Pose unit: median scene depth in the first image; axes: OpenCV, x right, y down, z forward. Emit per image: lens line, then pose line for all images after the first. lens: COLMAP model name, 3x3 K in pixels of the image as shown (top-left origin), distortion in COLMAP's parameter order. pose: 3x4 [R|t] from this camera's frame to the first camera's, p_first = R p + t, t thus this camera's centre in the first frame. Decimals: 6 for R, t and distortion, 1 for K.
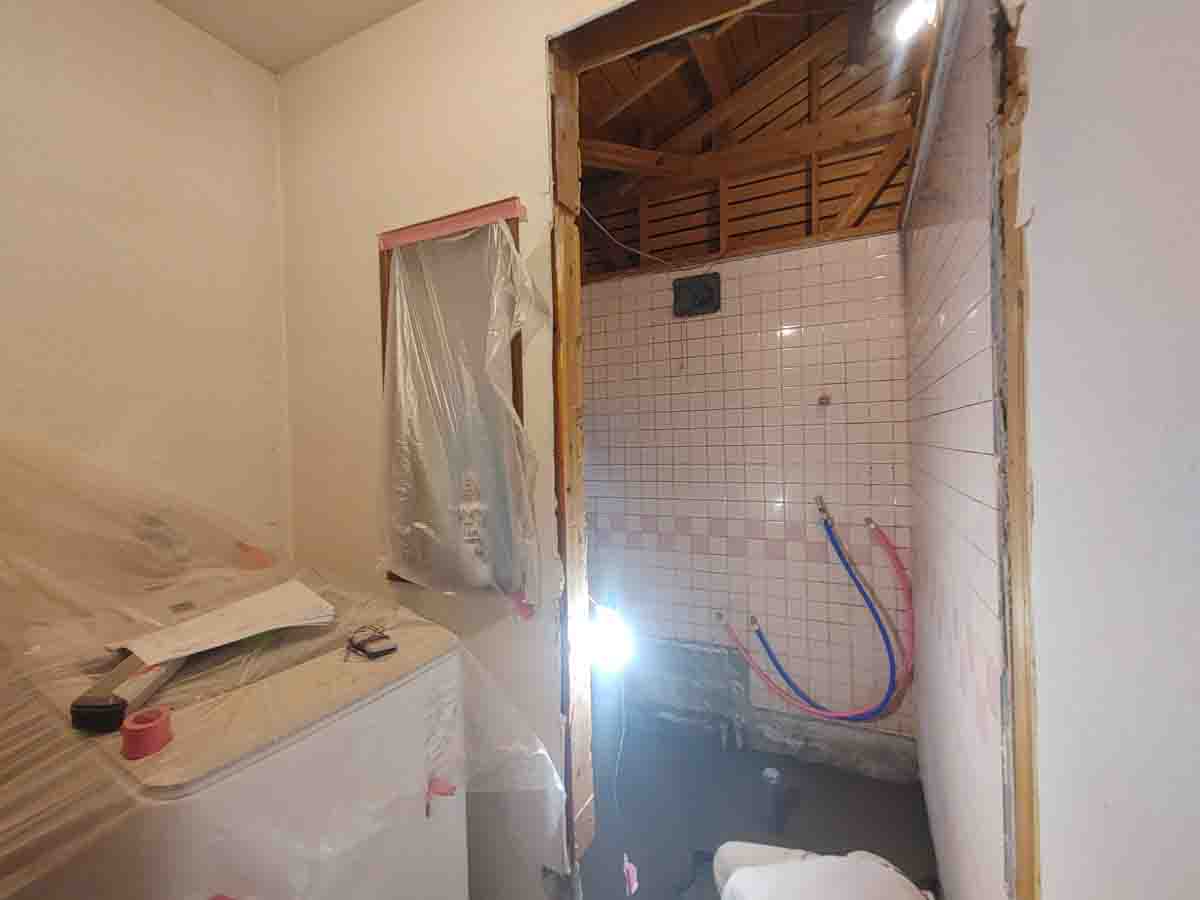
lens RADIAL K [[520.6, 0, 597.7], [0, 520.6, 444.8], [0, 0, 1]] dist [0.001659, 0.000149]
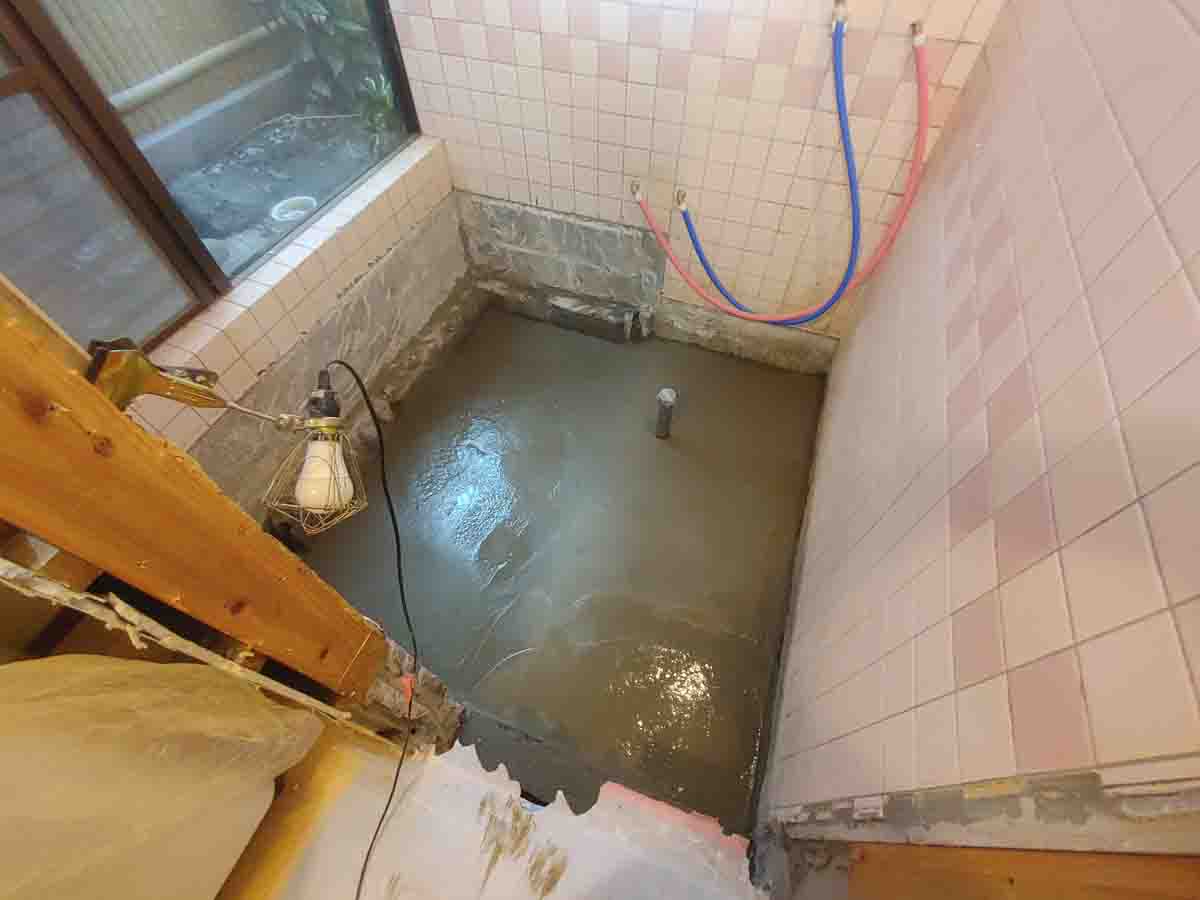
lens RADIAL K [[530.6, 0, 600.0], [0, 530.6, 450.0], [0, 0, 1]] dist [0.003958, 0.000314]
pose [[0.992142, -0.082683, 0.093900, 0.111112], [-0.026153, 0.596873, 0.801909, -0.028584], [-0.122351, -0.798064, 0.590021, 0.373511]]
